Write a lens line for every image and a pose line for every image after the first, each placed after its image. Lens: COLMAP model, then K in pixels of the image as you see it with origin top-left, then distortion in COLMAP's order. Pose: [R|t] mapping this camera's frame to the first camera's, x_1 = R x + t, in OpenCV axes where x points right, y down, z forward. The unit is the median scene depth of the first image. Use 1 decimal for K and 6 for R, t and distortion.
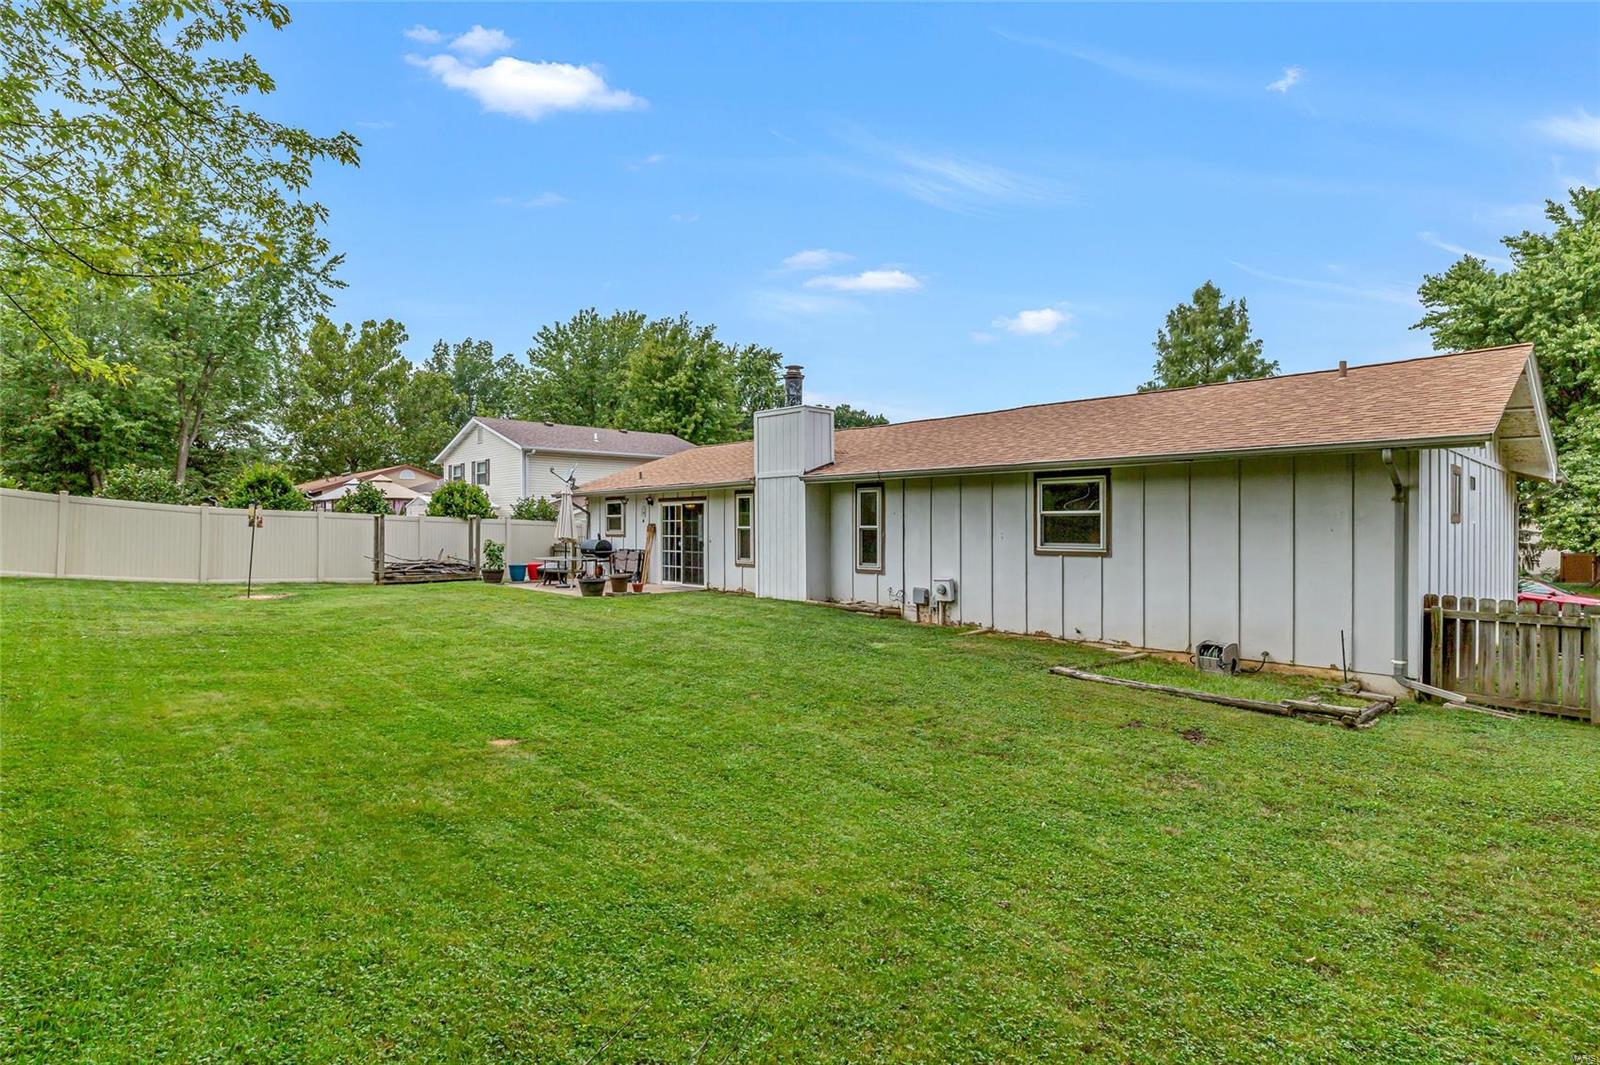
lens RADIAL K [[764.4, 0, 756.7], [0, 764.4, 531.9], [0, 0, 1]] dist [0.019128, -0.000064]
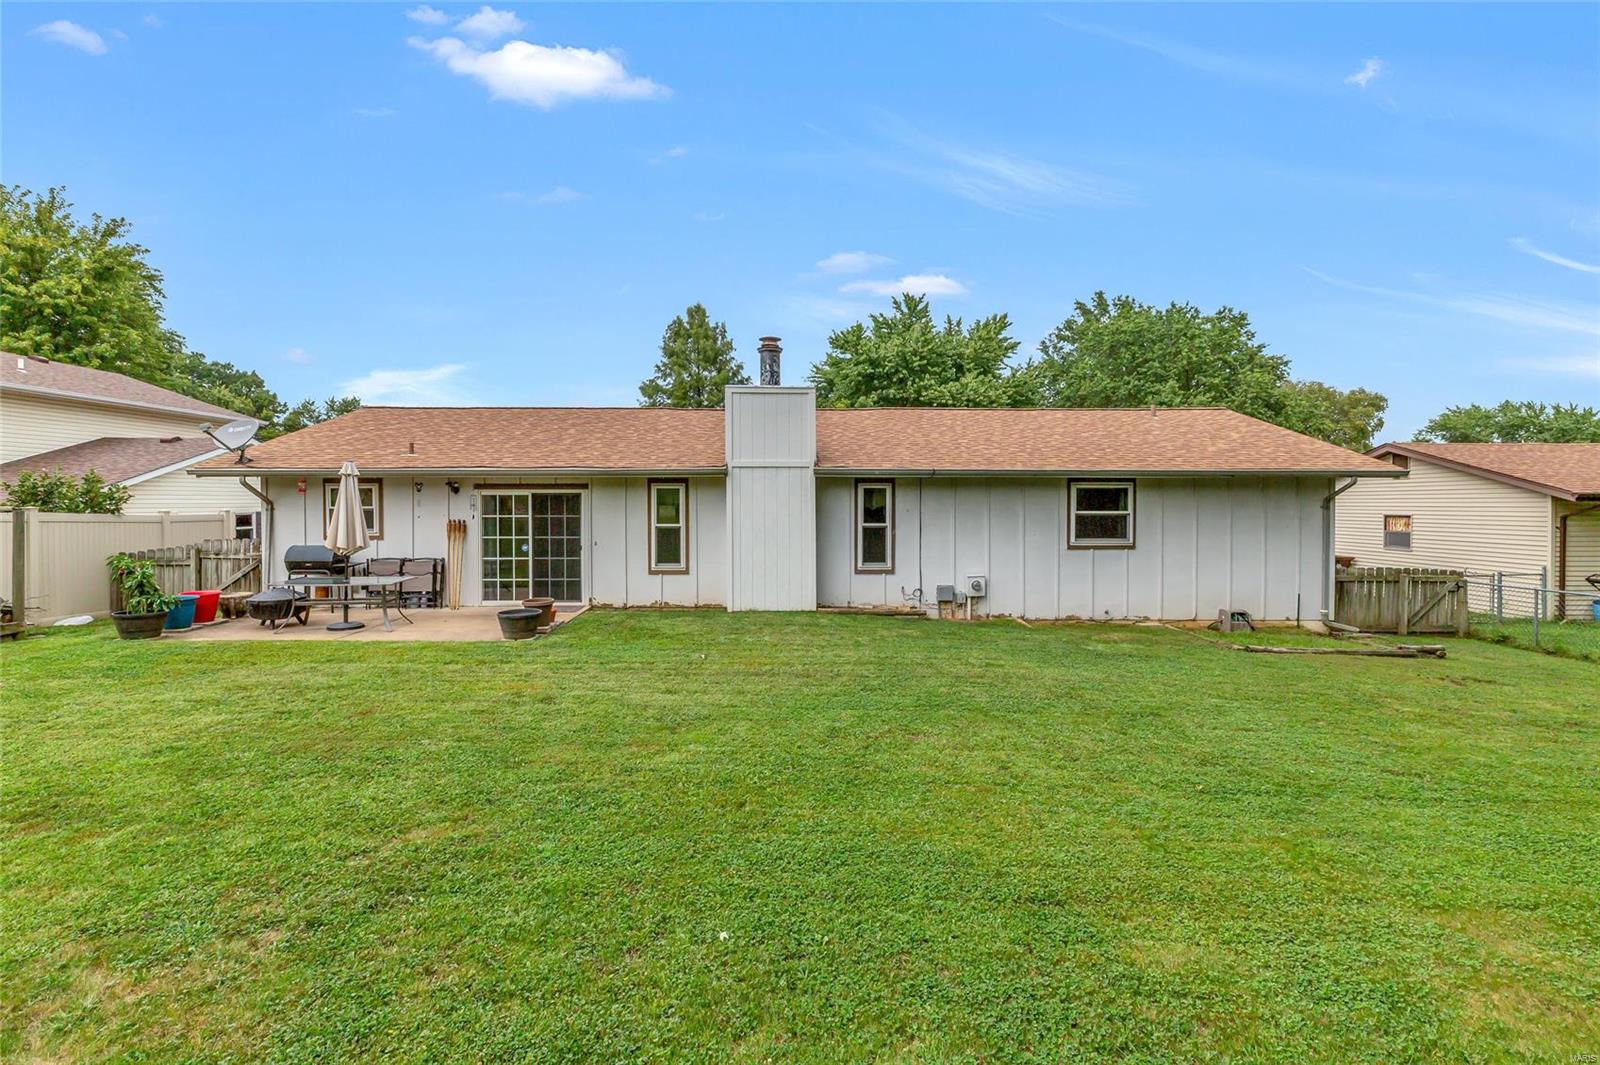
lens RADIAL K [[736.3, 0, 799.3], [0, 736.3, 526.1], [0, 0, 1]] dist [0.004004, 0.000275]
pose [[0.684597, -0.022333, 0.728579, -0.601944], [0.005984, 0.999669, 0.025019, -0.029541], [-0.728897, -0.012768, 0.684505, 0.455801]]
